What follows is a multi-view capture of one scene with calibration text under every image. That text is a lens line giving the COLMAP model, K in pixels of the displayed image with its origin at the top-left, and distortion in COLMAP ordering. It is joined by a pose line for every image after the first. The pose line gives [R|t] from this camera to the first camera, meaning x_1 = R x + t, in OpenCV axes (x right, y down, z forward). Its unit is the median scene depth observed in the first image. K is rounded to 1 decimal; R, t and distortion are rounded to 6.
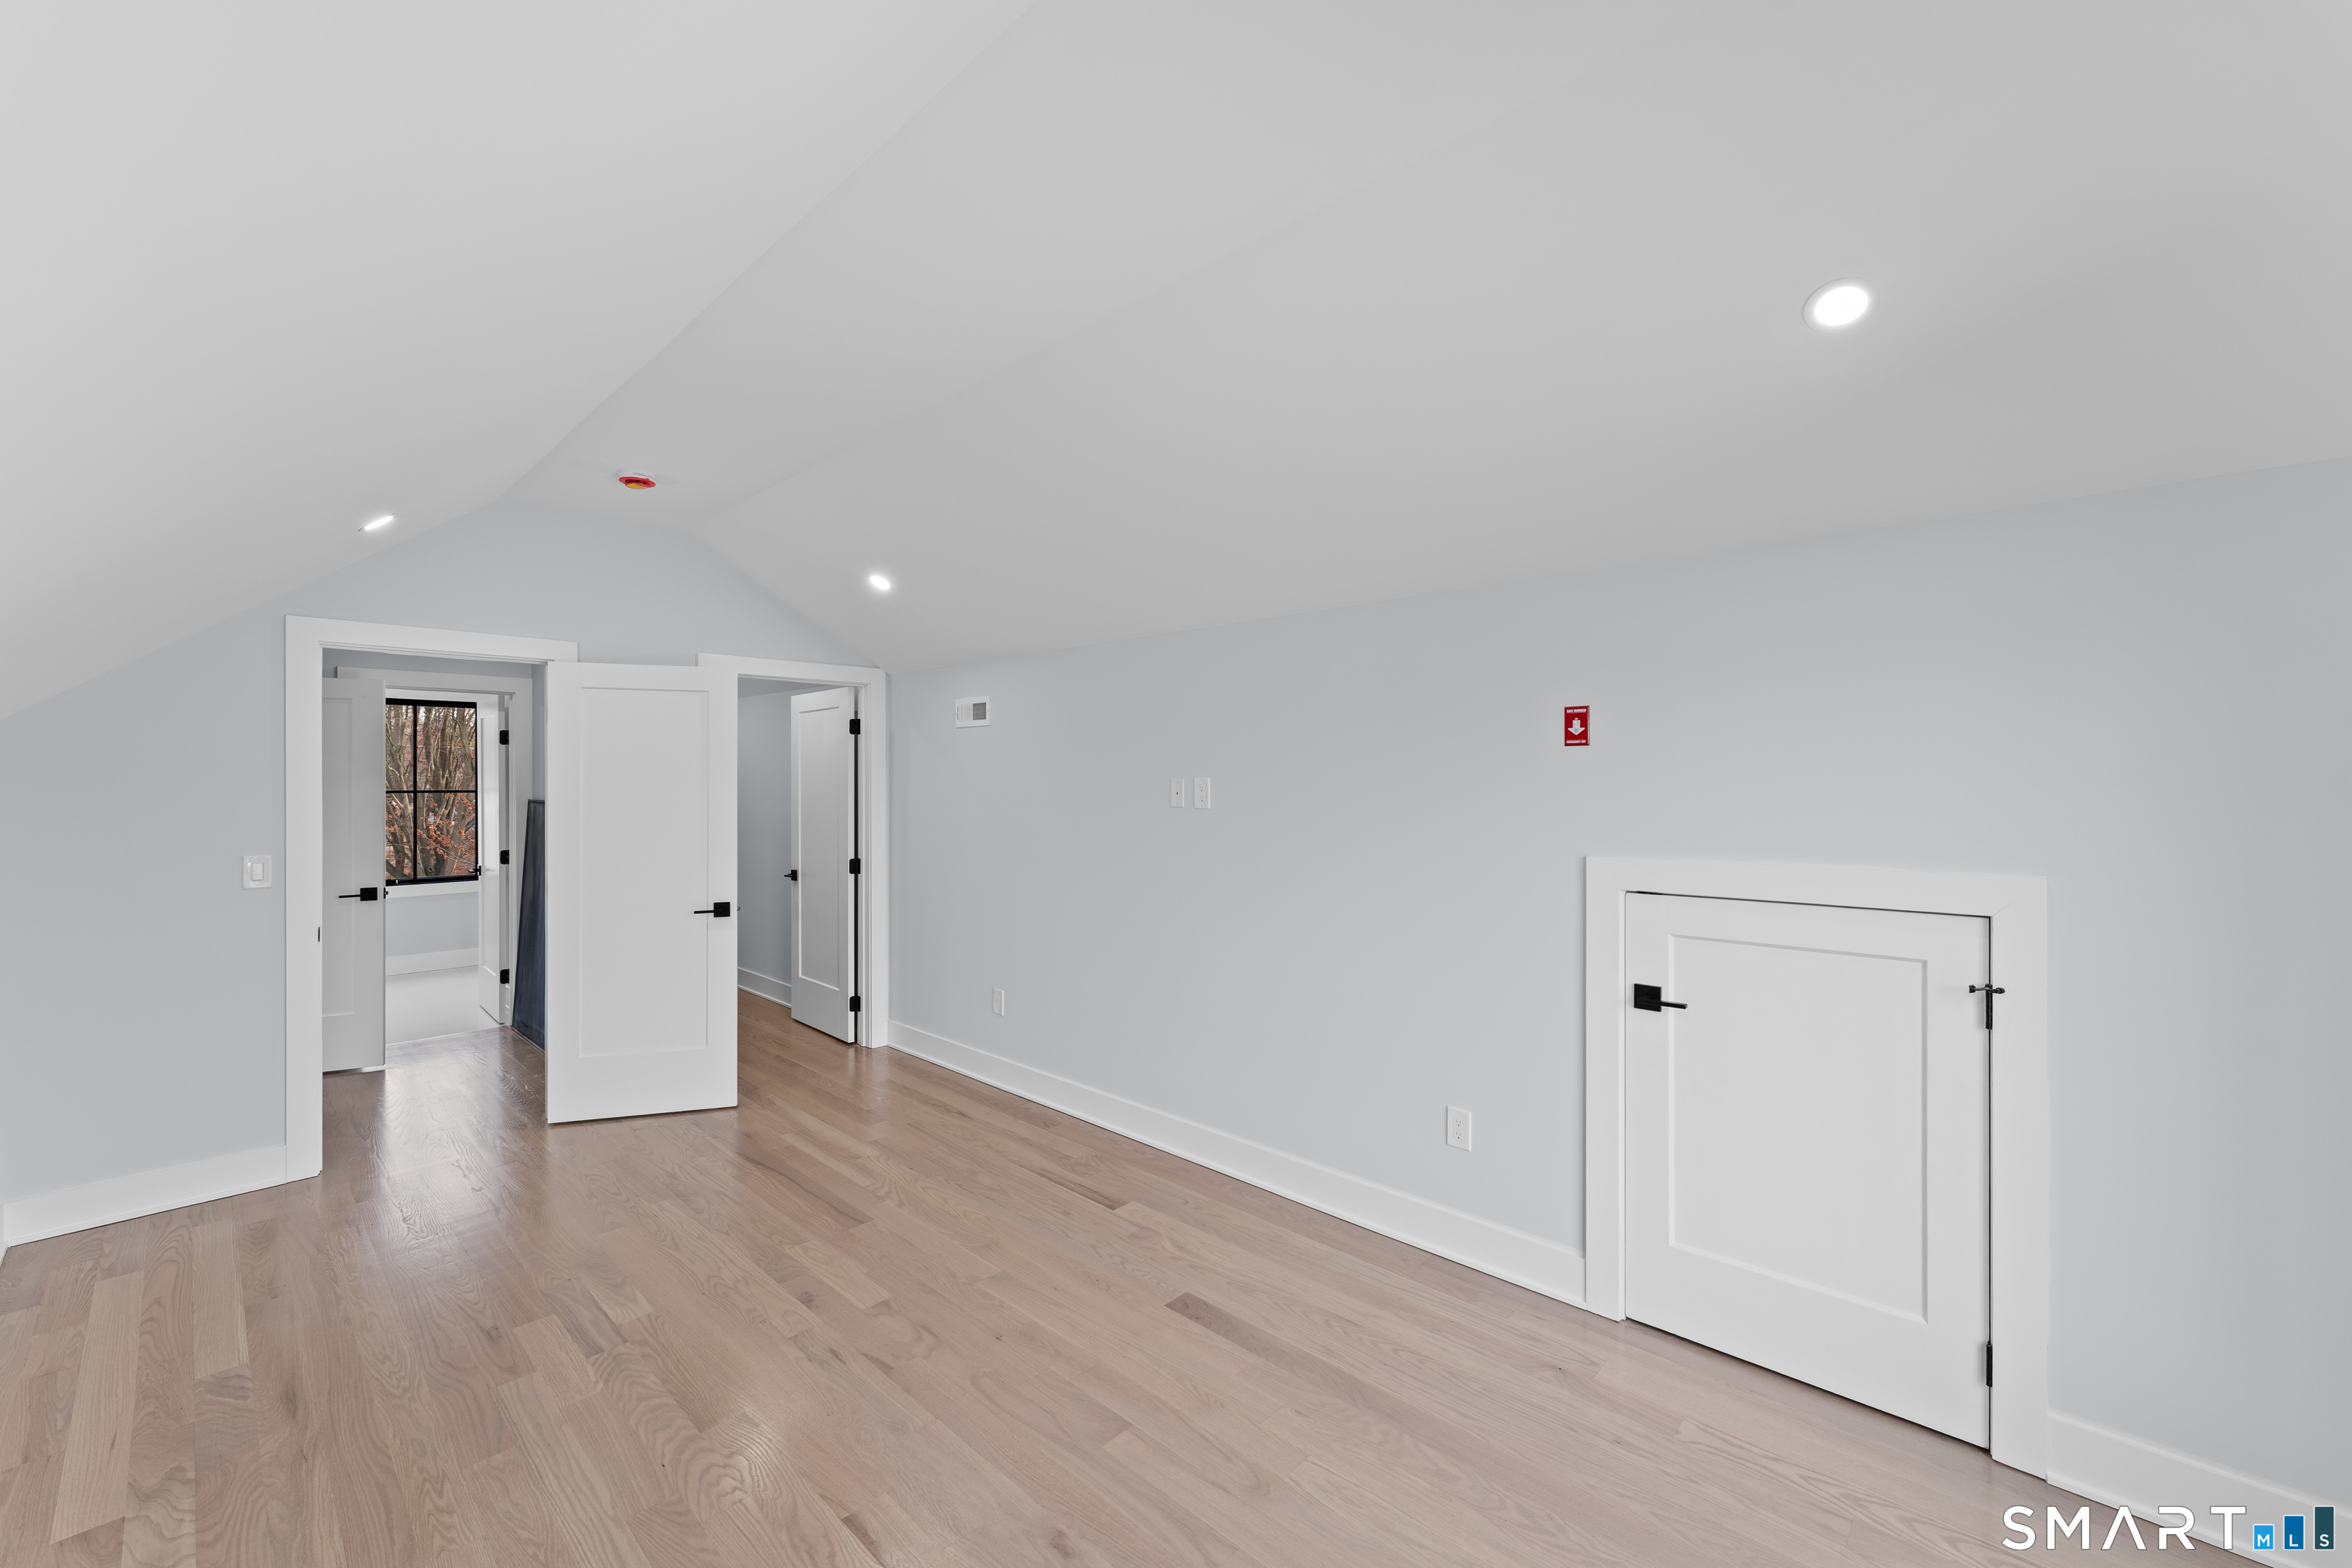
lens RADIAL K [[937.9, 0, 1171.9], [0, 937.9, 779.5], [0, 0, 1]] dist [-0.000370, -0.000289]
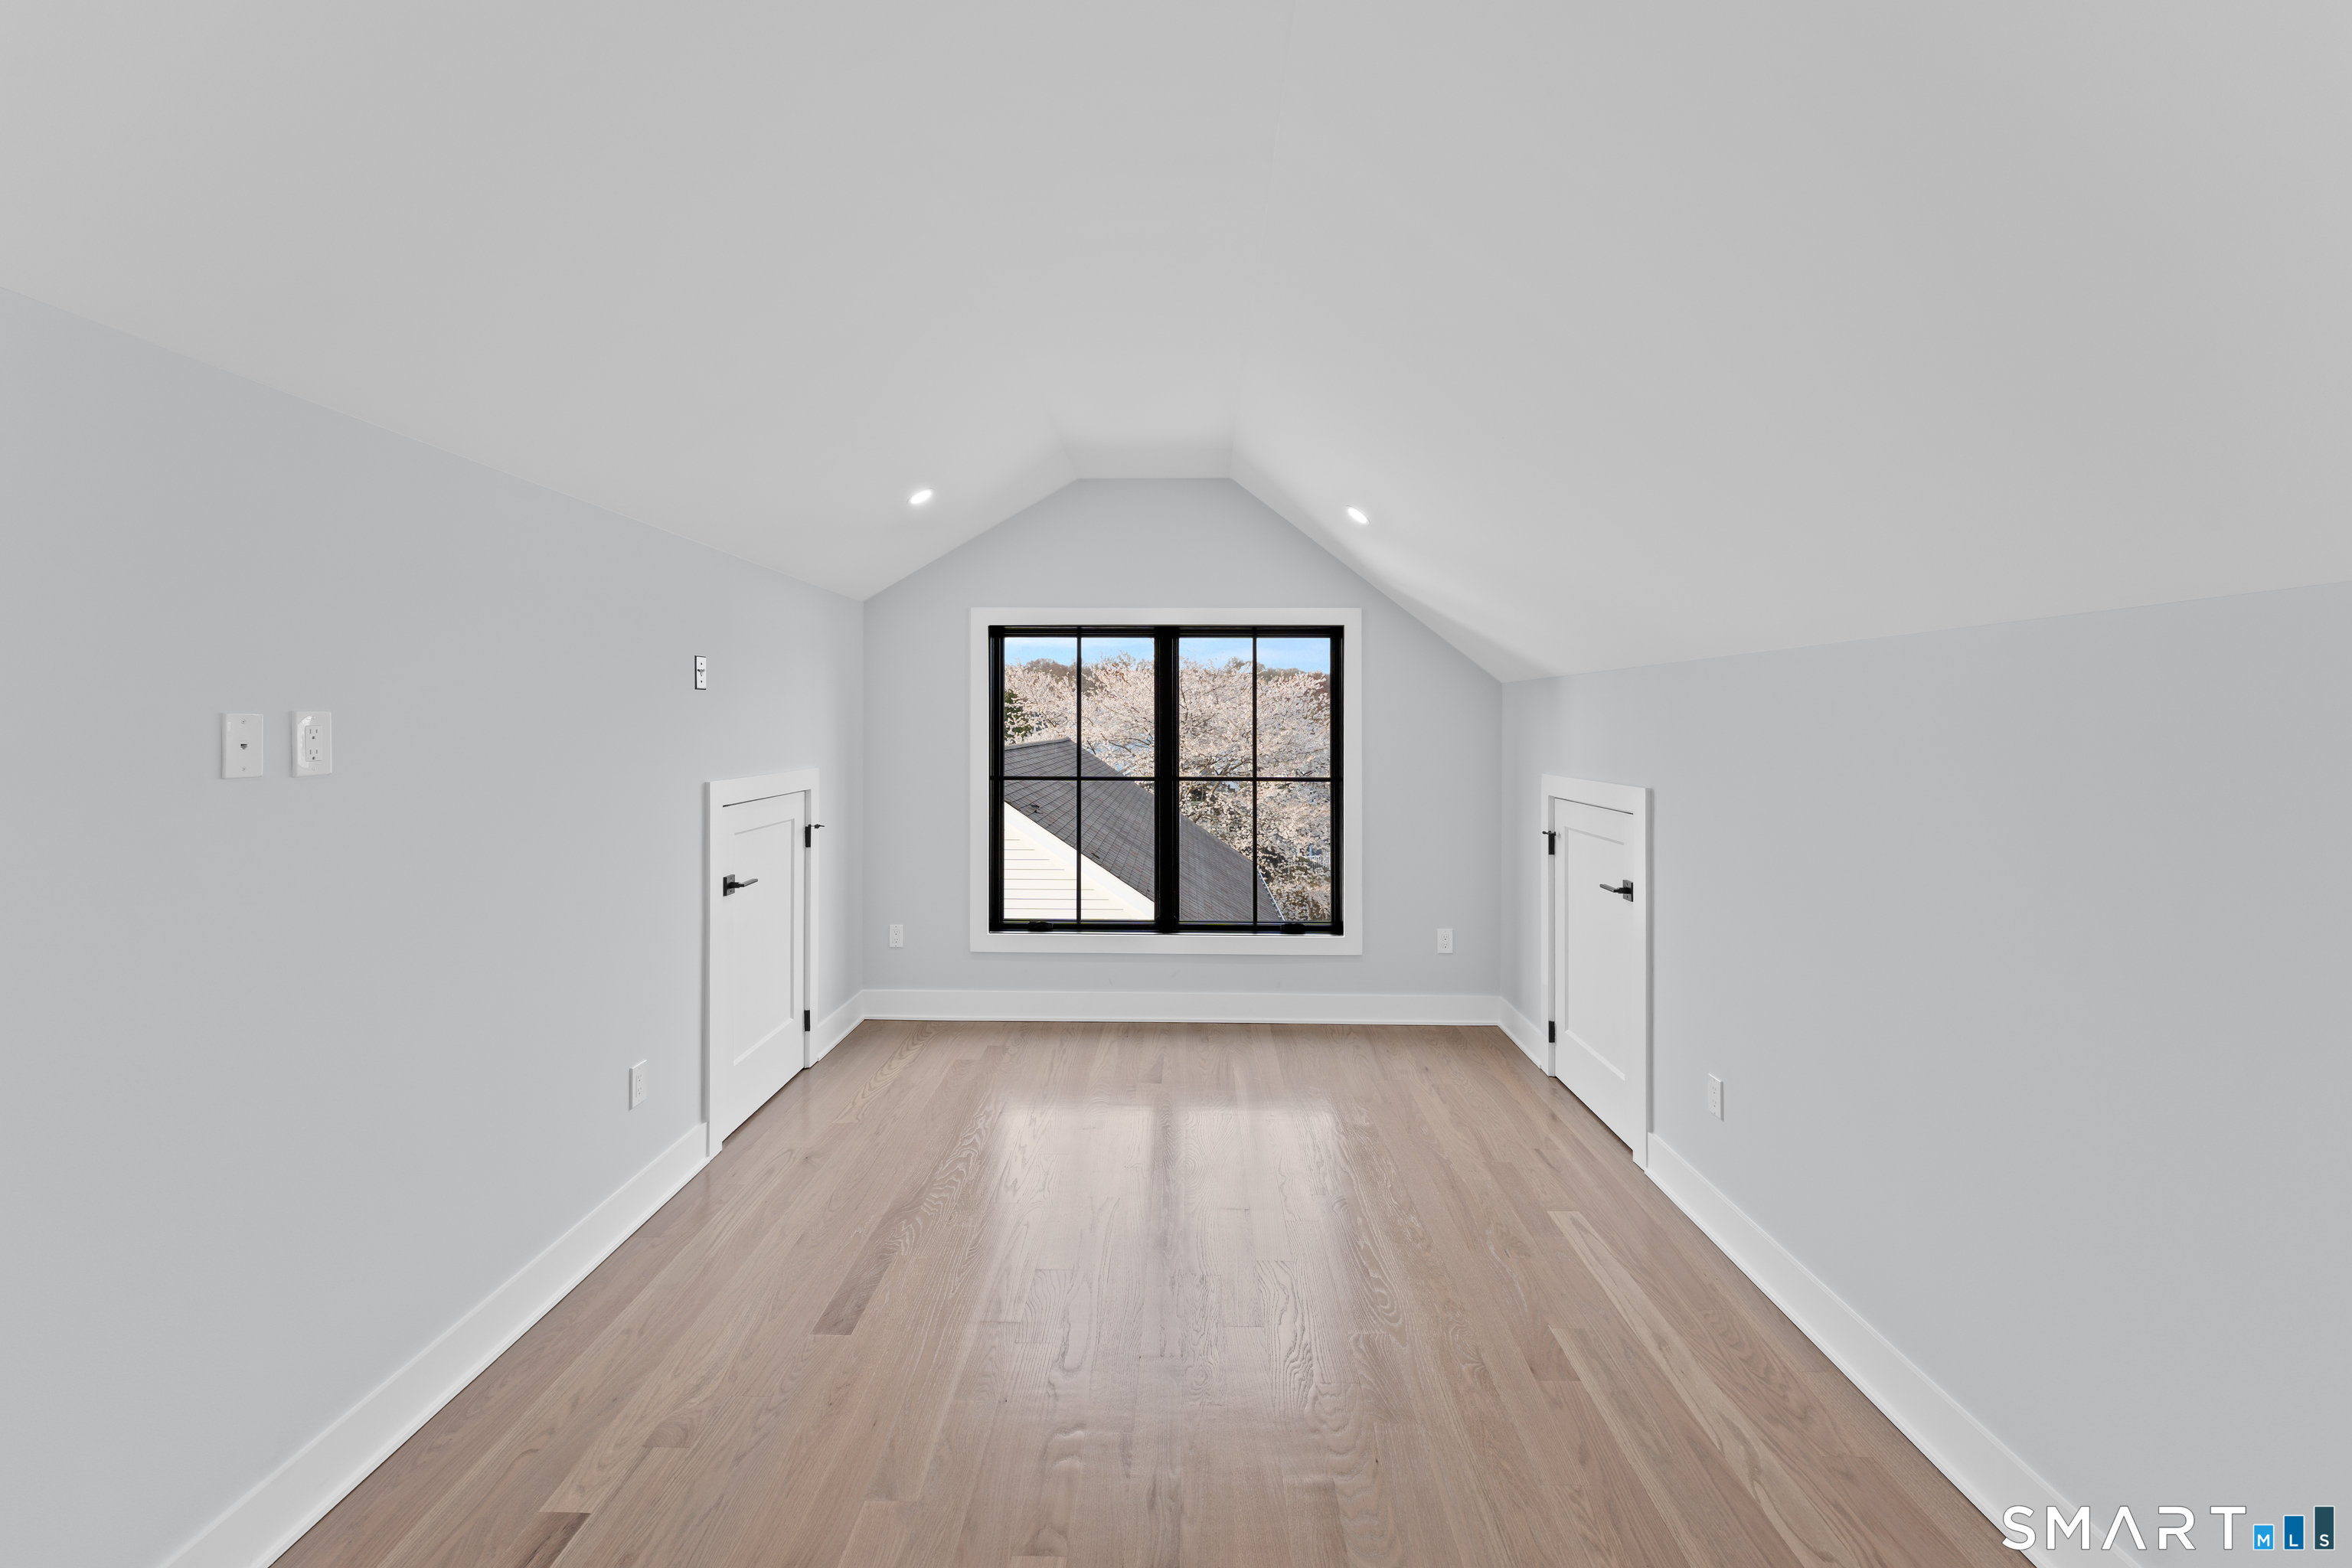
lens RADIAL K [[937.9, 0, 1171.9], [0, 937.9, 779.5], [0, 0, 1]] dist [-0.000370, -0.000289]
pose [[-0.668669, -0.045685, 0.742155, -0.793049], [-0.000221, 0.998123, 0.061243, 0.005115], [-0.743560, 0.040787, -0.667424, 1.297749]]
